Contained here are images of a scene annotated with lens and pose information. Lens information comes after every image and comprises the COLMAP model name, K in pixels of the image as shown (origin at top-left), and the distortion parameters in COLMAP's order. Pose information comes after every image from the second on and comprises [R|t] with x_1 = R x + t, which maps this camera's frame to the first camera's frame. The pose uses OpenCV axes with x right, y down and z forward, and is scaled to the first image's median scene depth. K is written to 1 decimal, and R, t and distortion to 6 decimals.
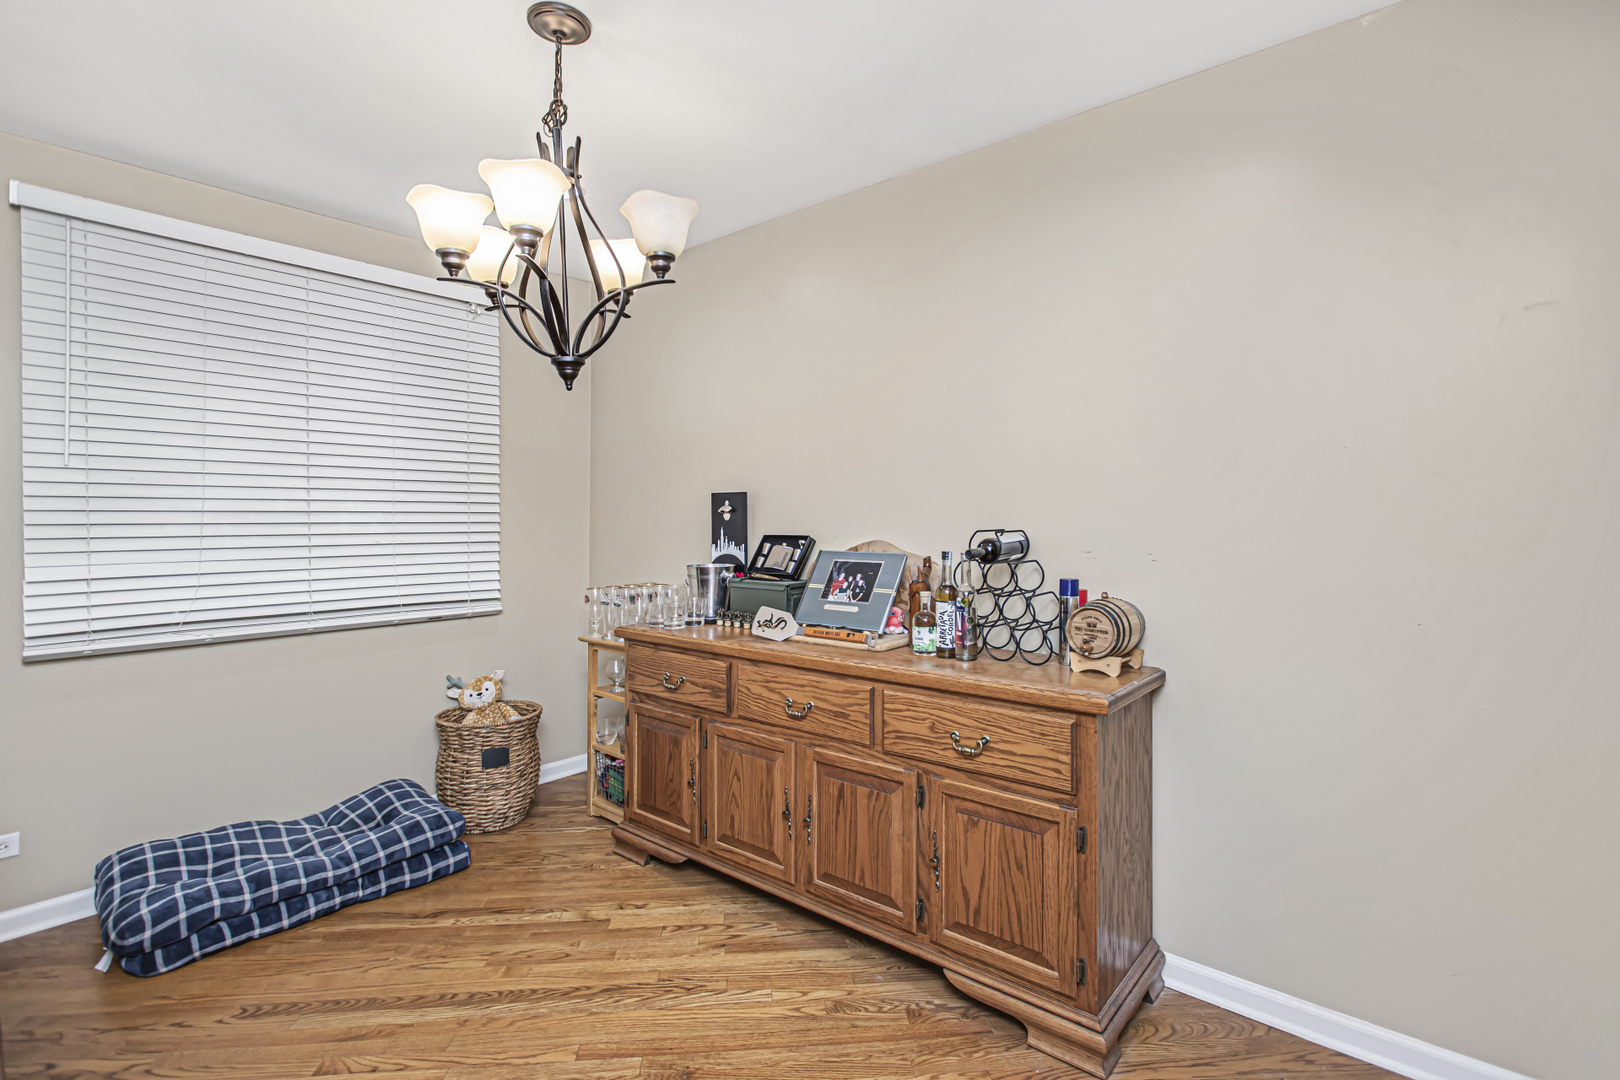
lens RADIAL K [[776.8, 0, 773.5], [0, 776.8, 519.1], [0, 0, 1]] dist [-0.000069, 0.000127]
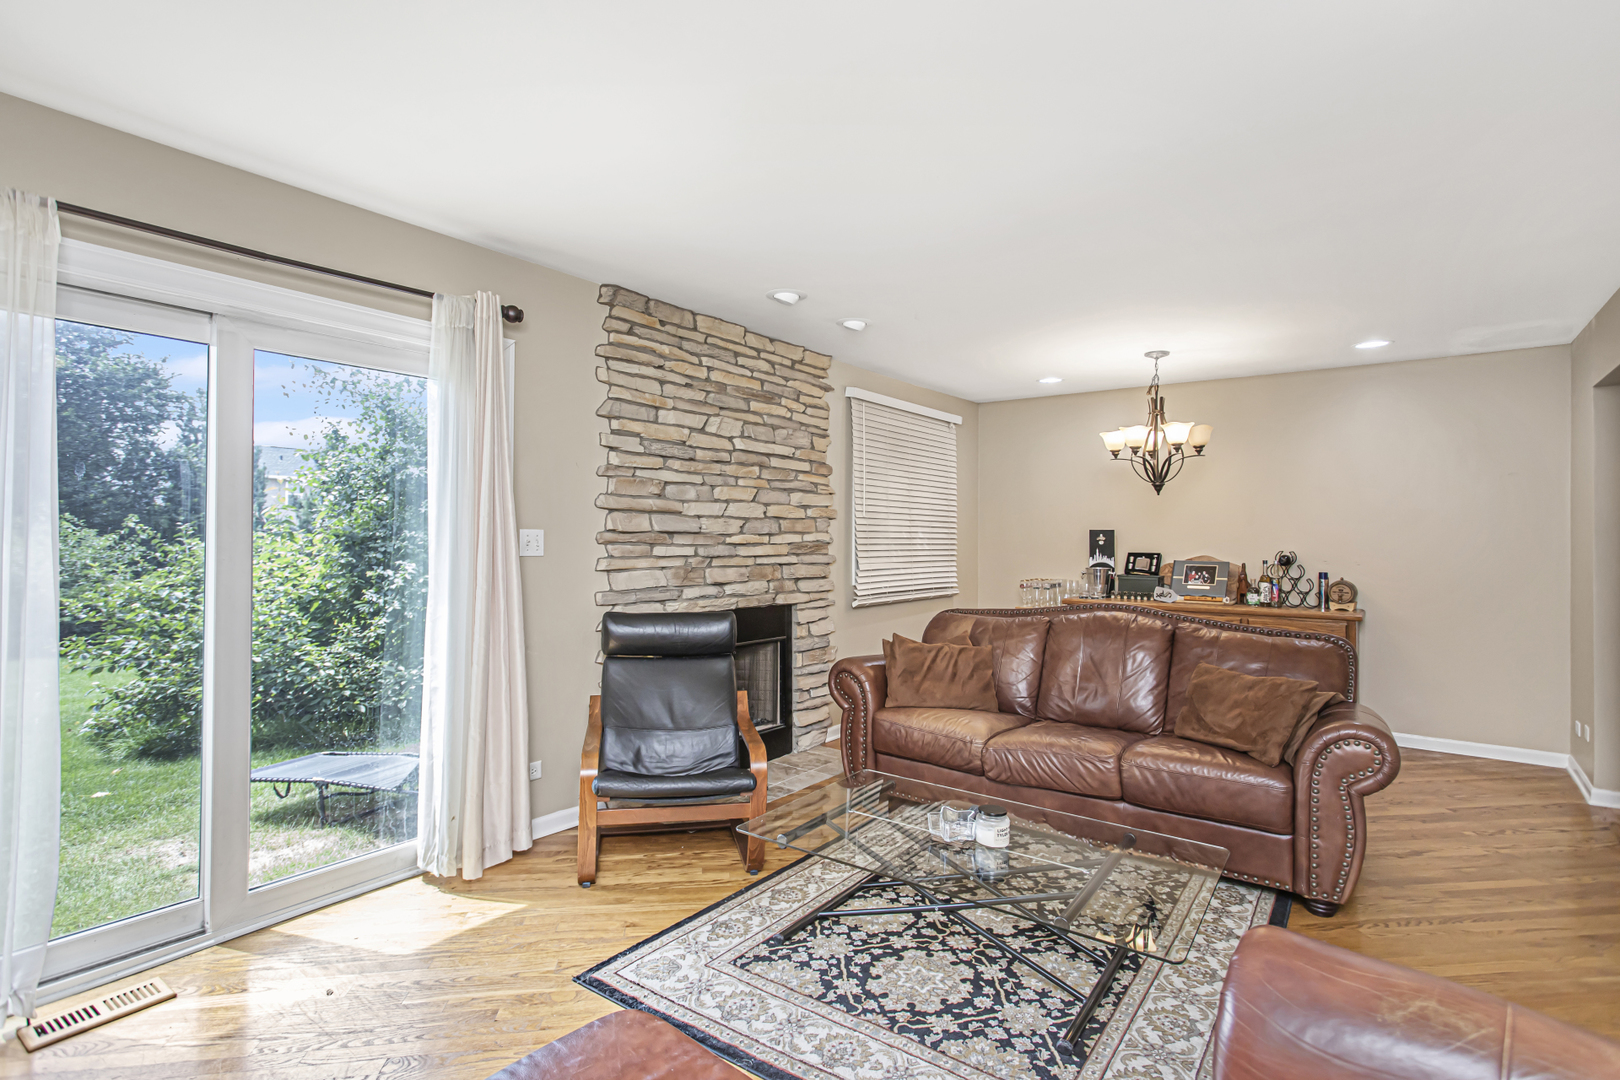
lens RADIAL K [[776.8, 0, 812.9], [0, 776.8, 535.9], [0, 0, 1]] dist [-0.000069, 0.000127]
pose [[0.998522, 0.010568, 0.053312, -1.036495], [-0.010489, 0.999943, -0.001762, -0.010090], [-0.053327, 0.001200, 0.998576, -1.016888]]
